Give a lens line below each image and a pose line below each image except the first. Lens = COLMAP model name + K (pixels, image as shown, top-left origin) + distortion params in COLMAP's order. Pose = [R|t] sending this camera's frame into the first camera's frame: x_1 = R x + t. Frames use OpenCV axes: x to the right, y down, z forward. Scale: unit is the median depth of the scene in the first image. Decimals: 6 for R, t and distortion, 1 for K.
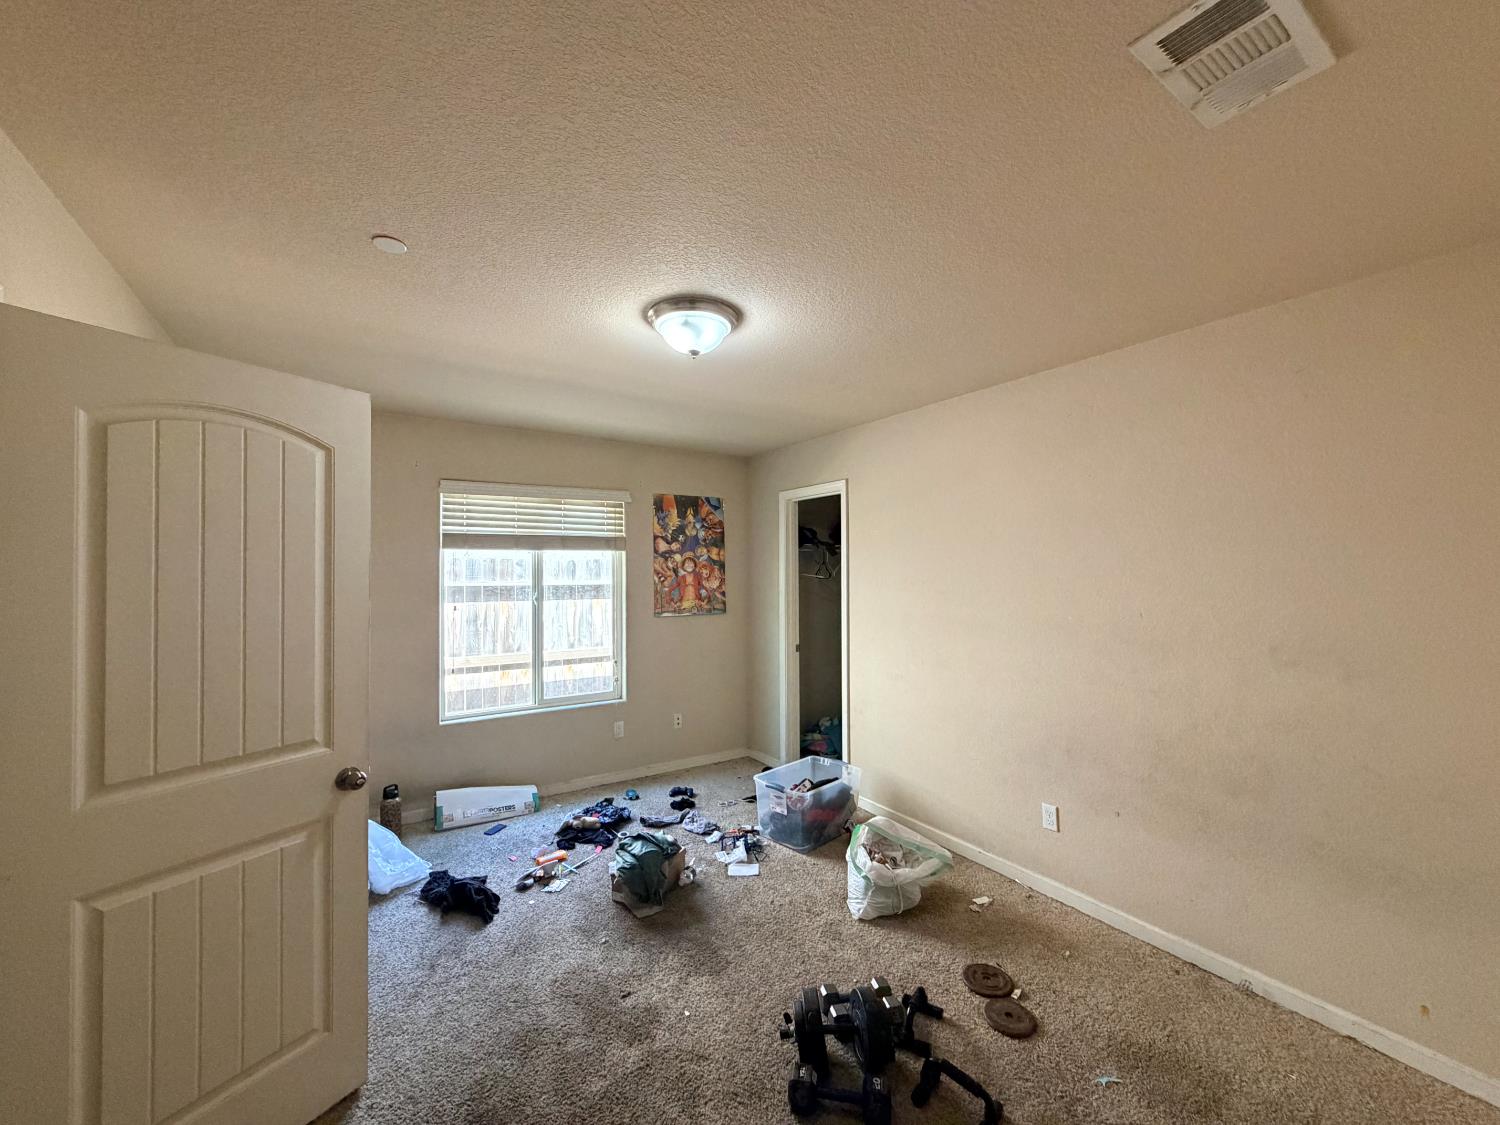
lens RADIAL K [[605.0, 0, 750.0], [0, 605.0, 562.5], [0, 0, 1]] dist [-0.000381, -0.000001]
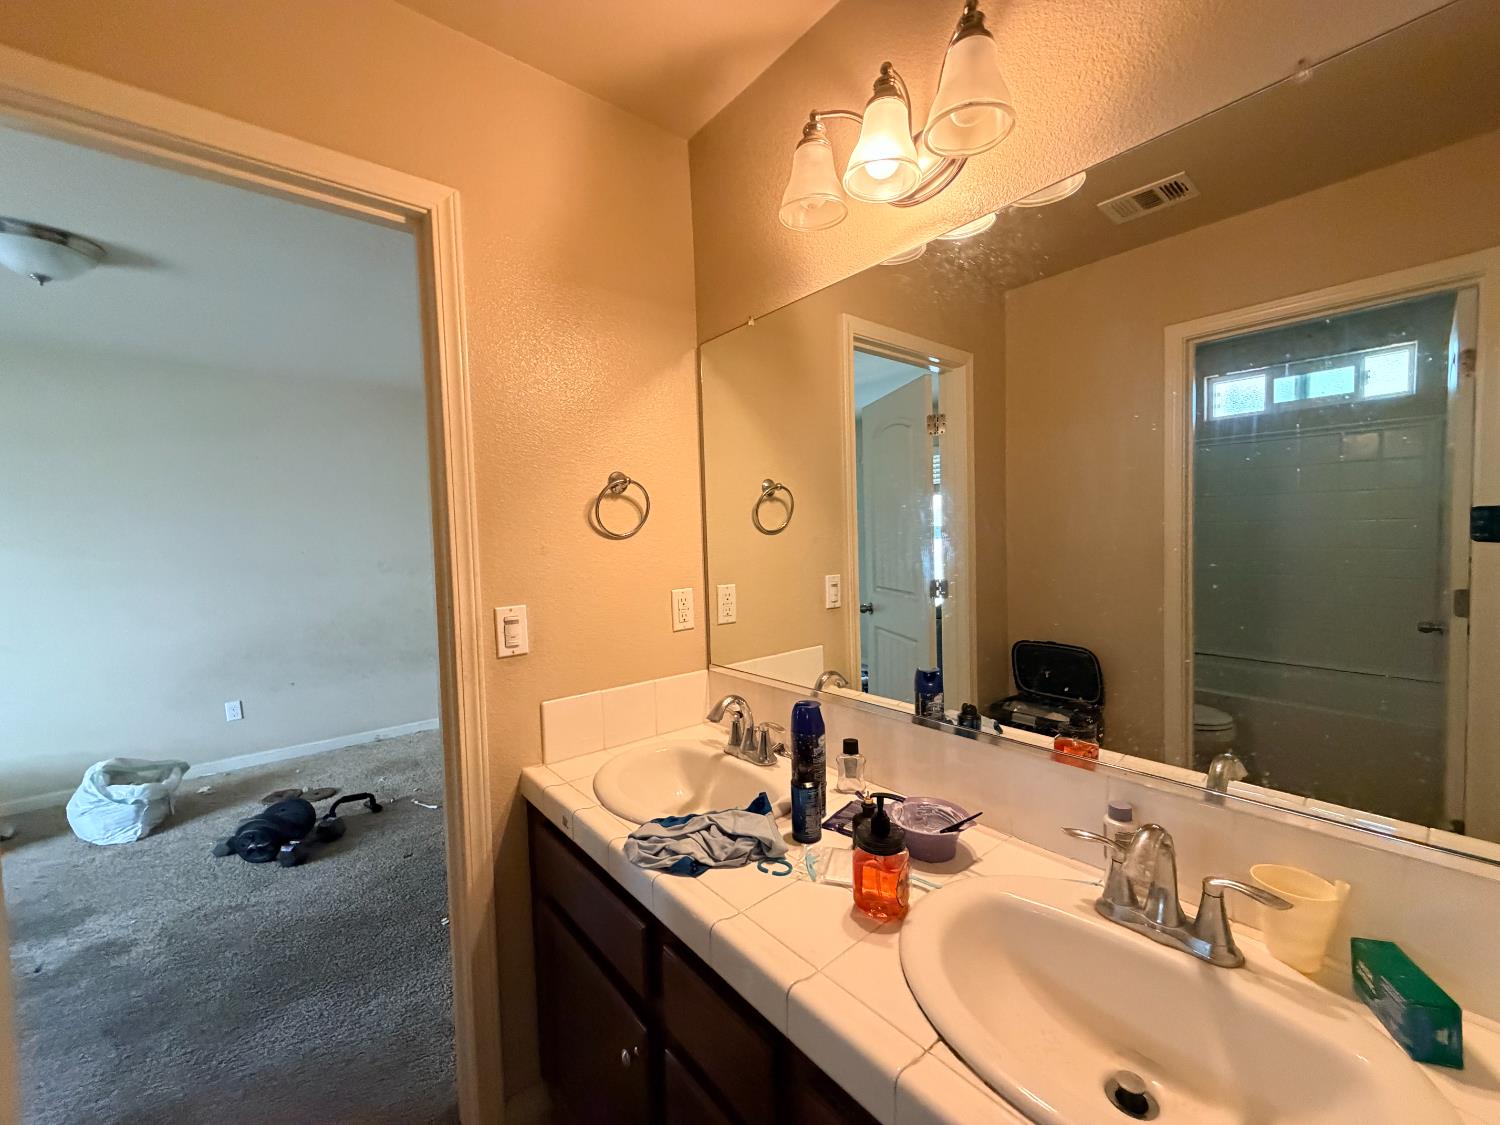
lens RADIAL K [[605.0, 0, 751.6], [0, 605.0, 564.1], [0, 0, 1]] dist [-0.000381, -0.000001]
pose [[-0.111853, -0.039452, 0.992941, -1.114744], [0.019557, 0.998931, 0.041893, 0.073584], [-0.993532, 0.024104, -0.110962, 0.004067]]
